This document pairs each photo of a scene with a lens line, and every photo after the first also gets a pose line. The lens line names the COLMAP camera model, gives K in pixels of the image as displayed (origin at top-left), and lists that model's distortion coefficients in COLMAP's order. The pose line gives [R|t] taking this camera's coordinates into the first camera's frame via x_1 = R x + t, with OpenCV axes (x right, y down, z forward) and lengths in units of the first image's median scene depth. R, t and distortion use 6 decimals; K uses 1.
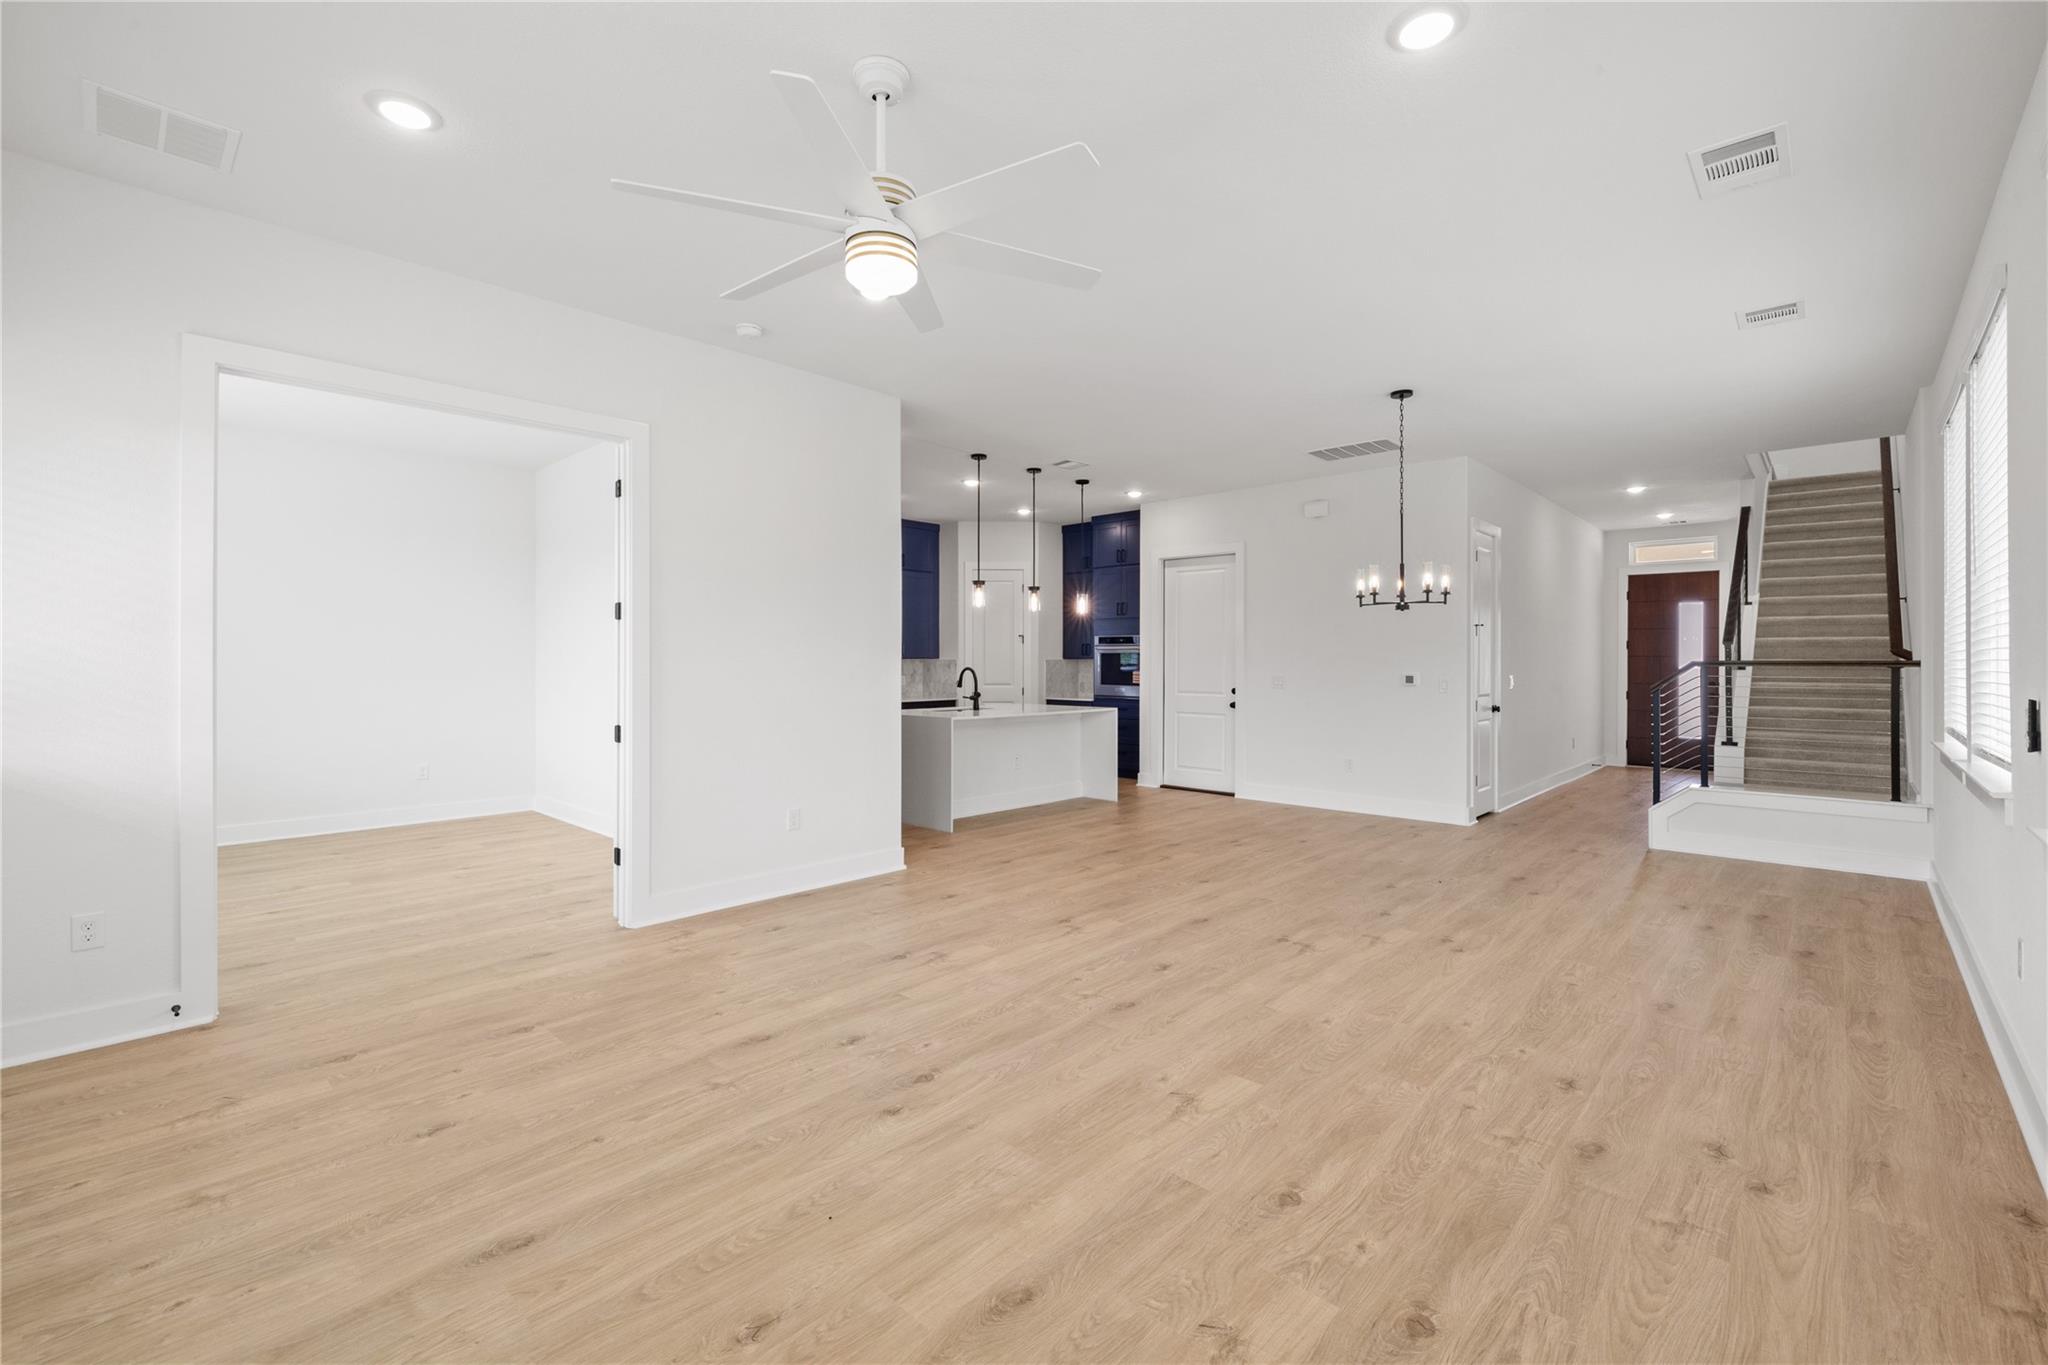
lens RADIAL K [[879.6, 0, 1007.4], [0, 879.6, 670.7], [0, 0, 1]] dist [0.002830, -0.000513]
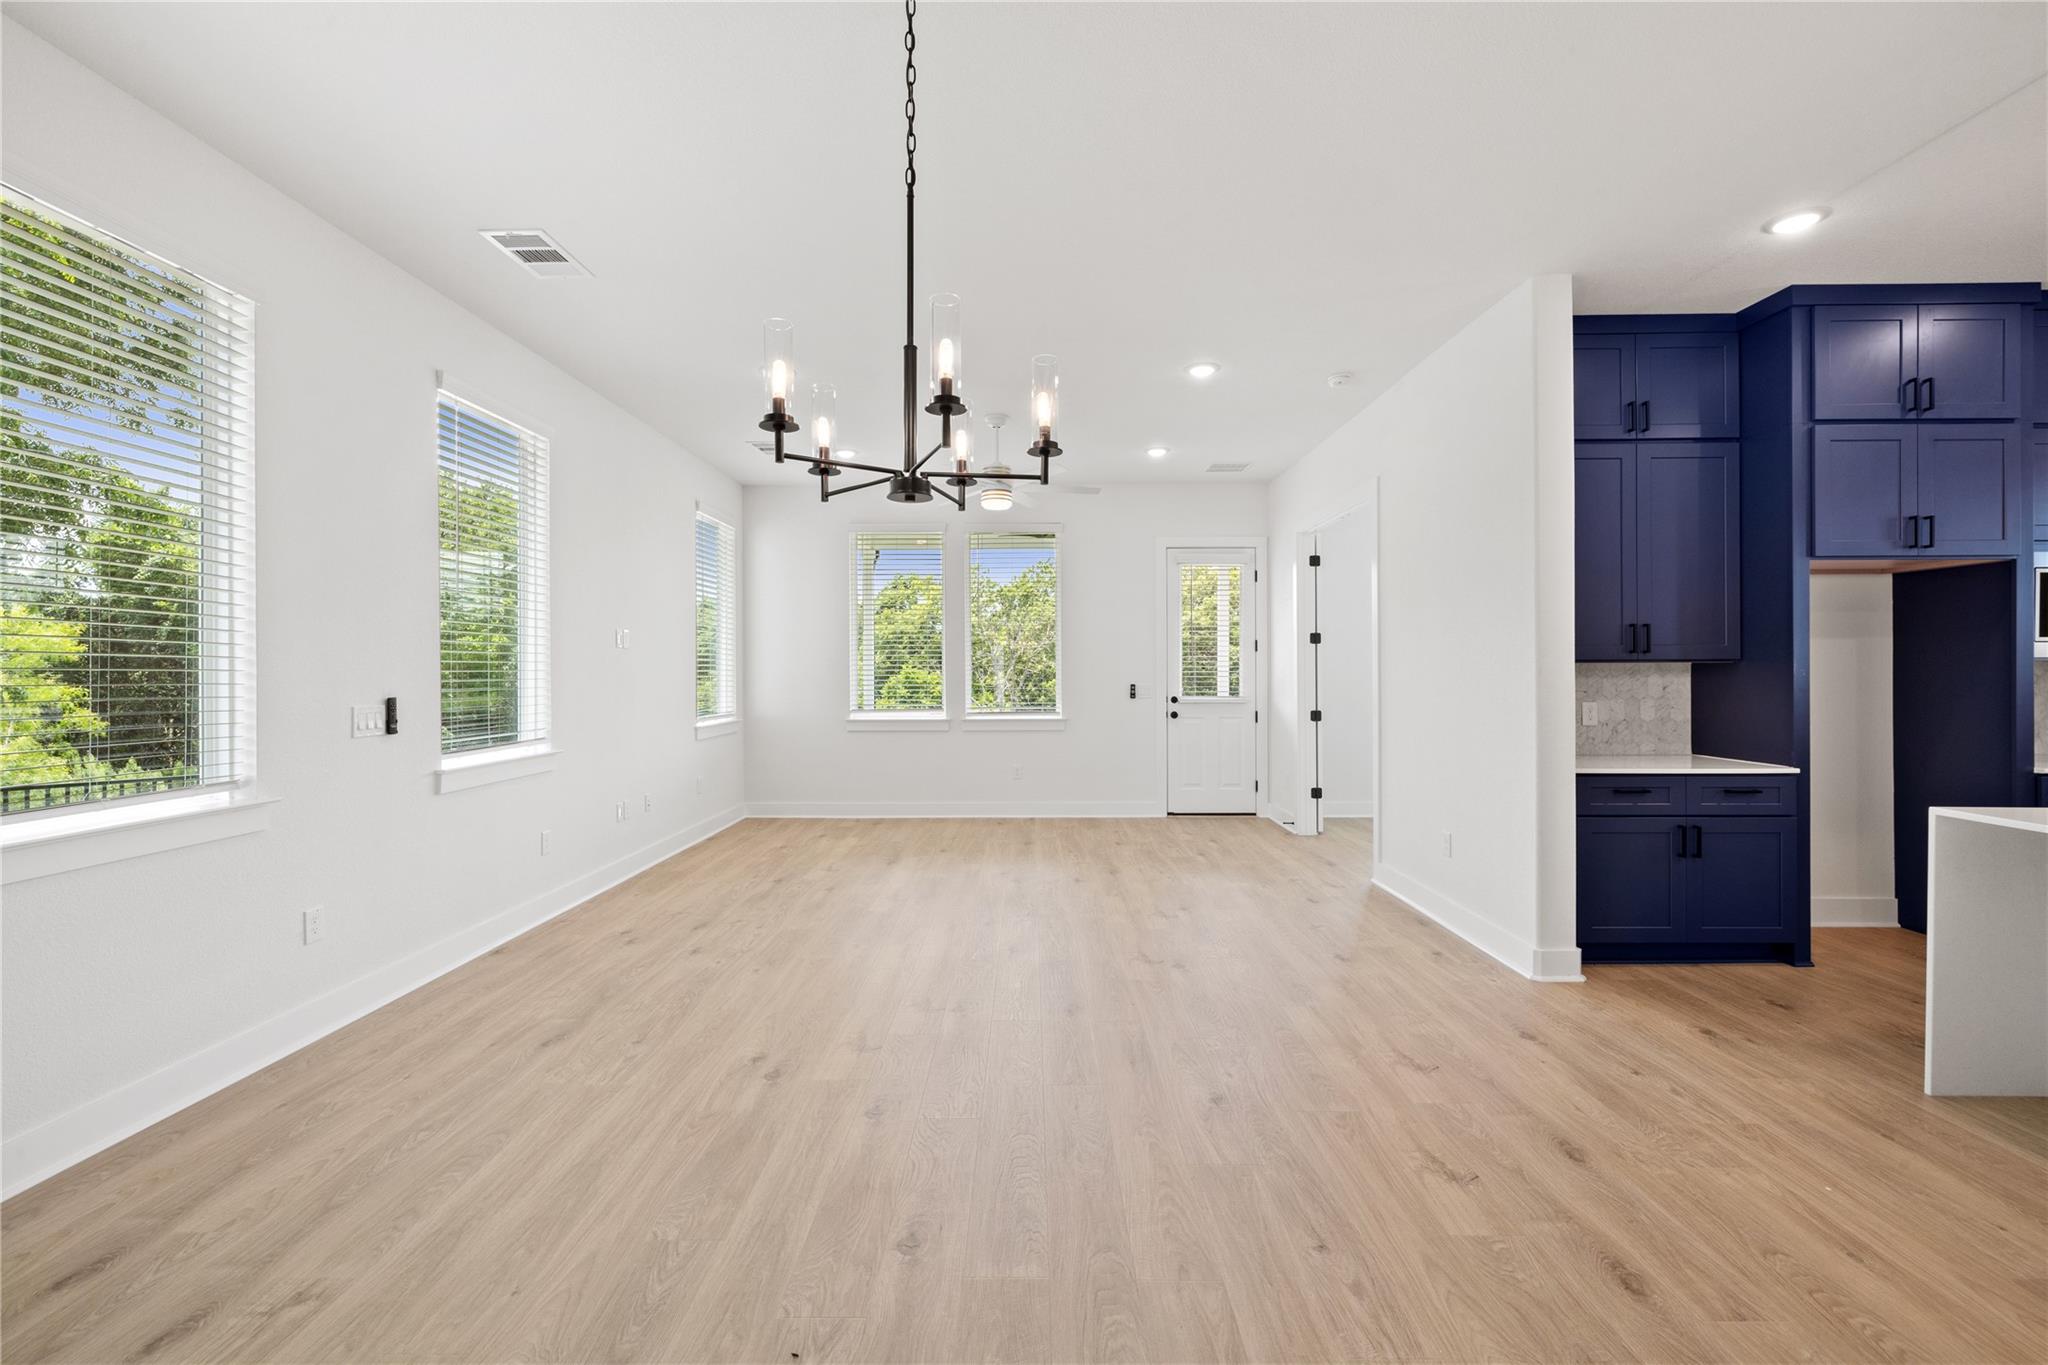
lens RADIAL K [[879.6, 0, 1013.7], [0, 879.6, 672.9], [0, 0, 1]] dist [0.002830, -0.000513]
pose [[-0.741585, 0.002454, -0.670854, 0.805665], [-0.004863, 0.999947, 0.009033, -0.012659], [0.670841, 0.009961, -0.741534, 1.604798]]
